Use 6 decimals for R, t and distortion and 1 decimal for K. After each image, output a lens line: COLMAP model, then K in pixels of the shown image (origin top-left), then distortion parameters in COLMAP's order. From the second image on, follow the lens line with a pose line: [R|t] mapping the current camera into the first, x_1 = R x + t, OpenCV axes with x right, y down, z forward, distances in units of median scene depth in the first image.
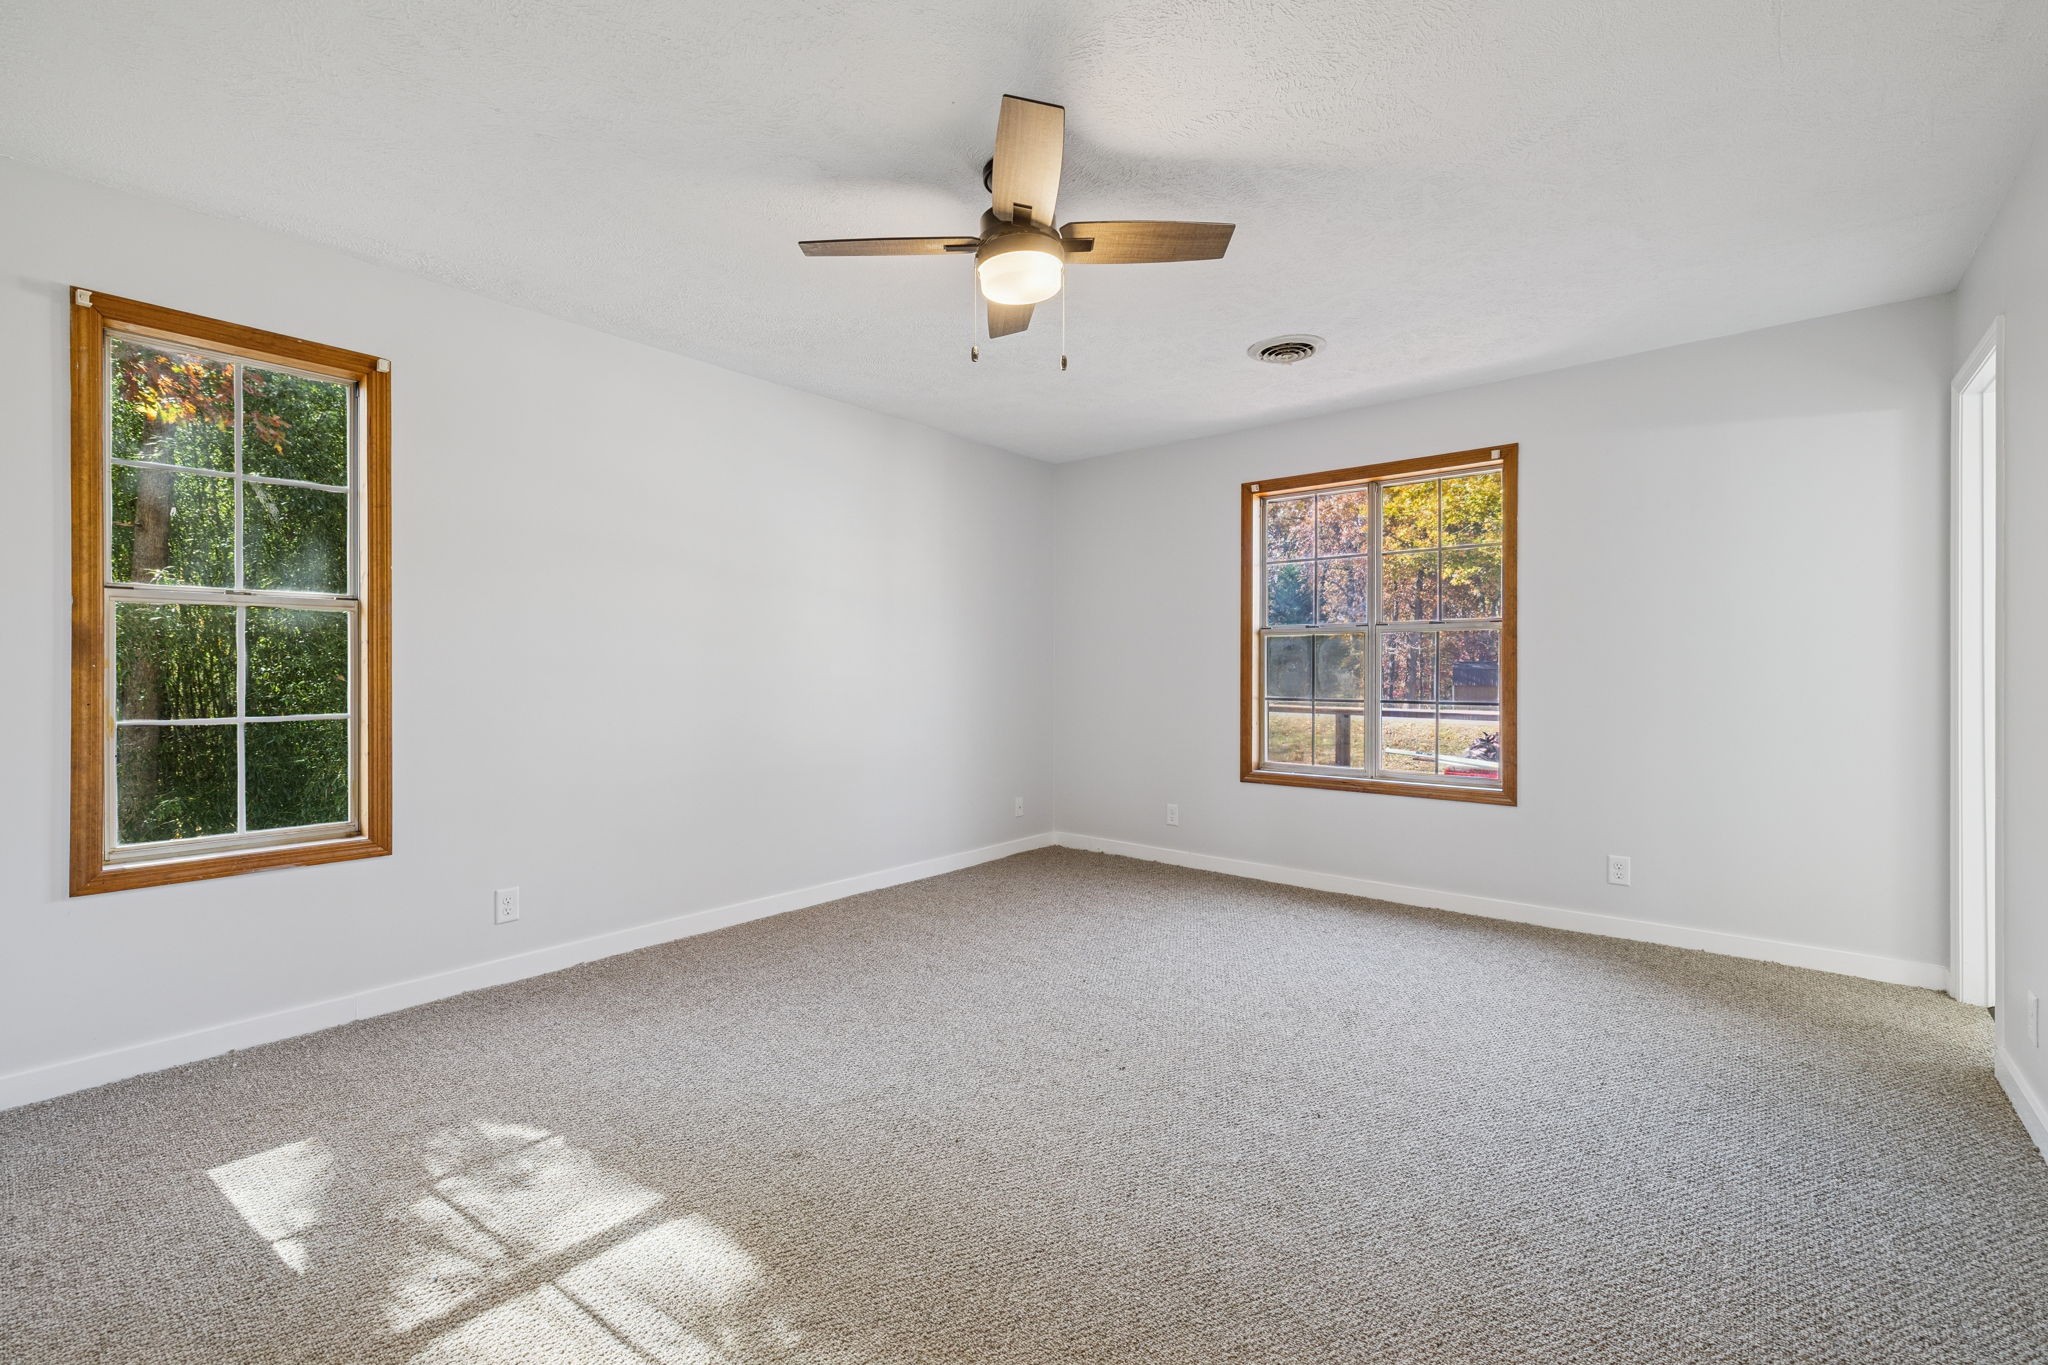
lens RADIAL K [[880.2, 0, 1014.2], [0, 880.2, 670.5], [0, 0, 1]] dist [0.003798, -0.000065]
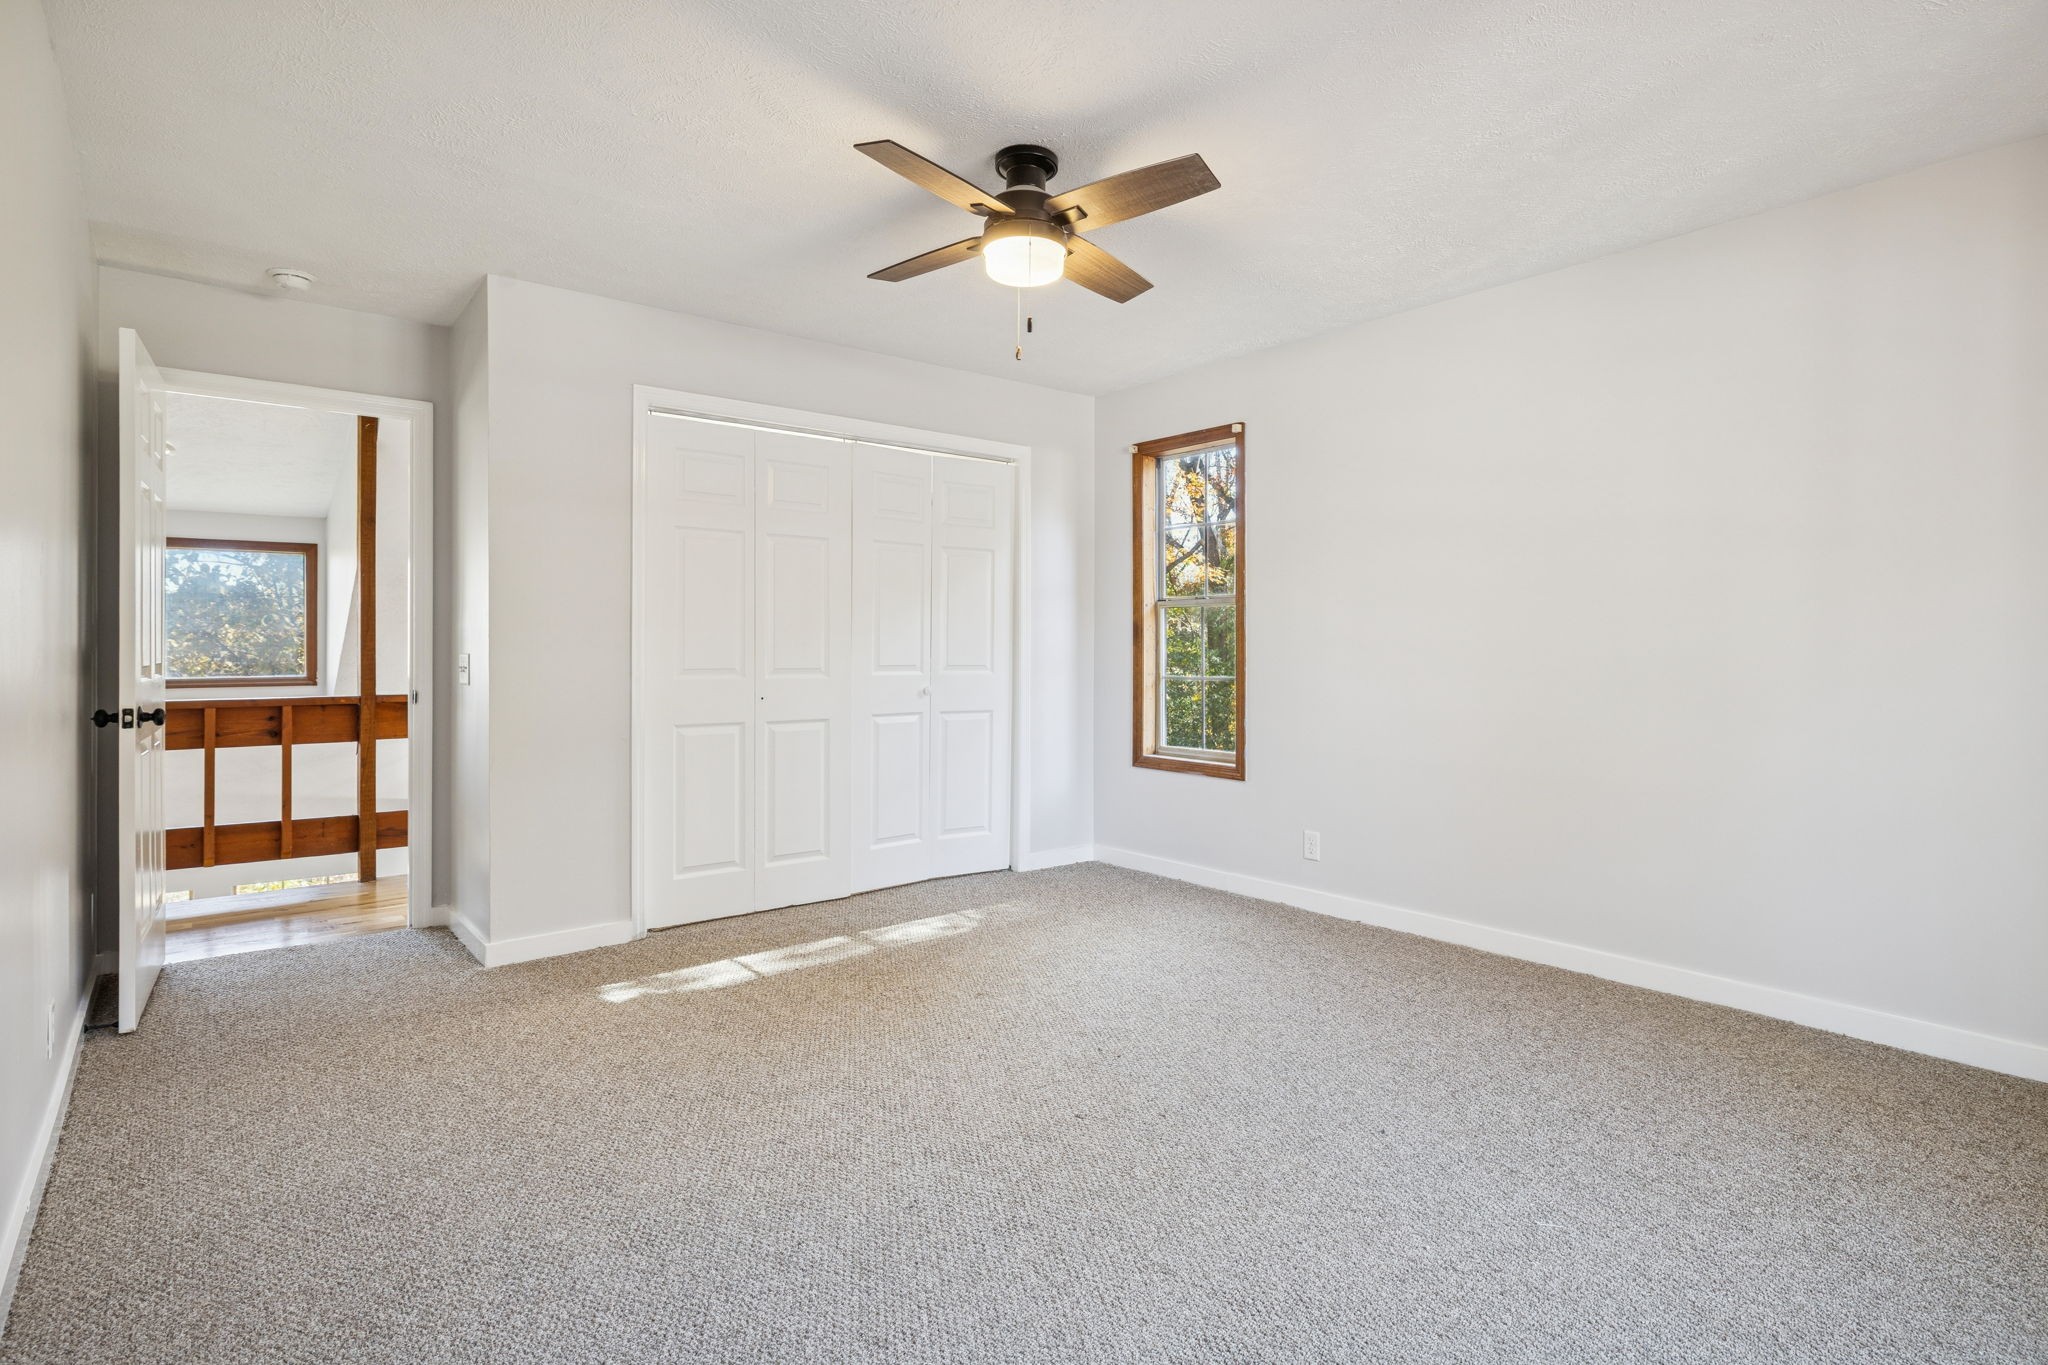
lens RADIAL K [[1066.1, 0, 1020.5], [0, 1066.1, 646.4], [0, 0, 1]] dist [0.023949, -0.000417]
pose [[-0.206771, -0.002741, -0.978386, 0.858256], [0.000239, 0.999996, -0.002851, 0.003910], [0.978389, -0.000823, -0.206769, 0.867188]]
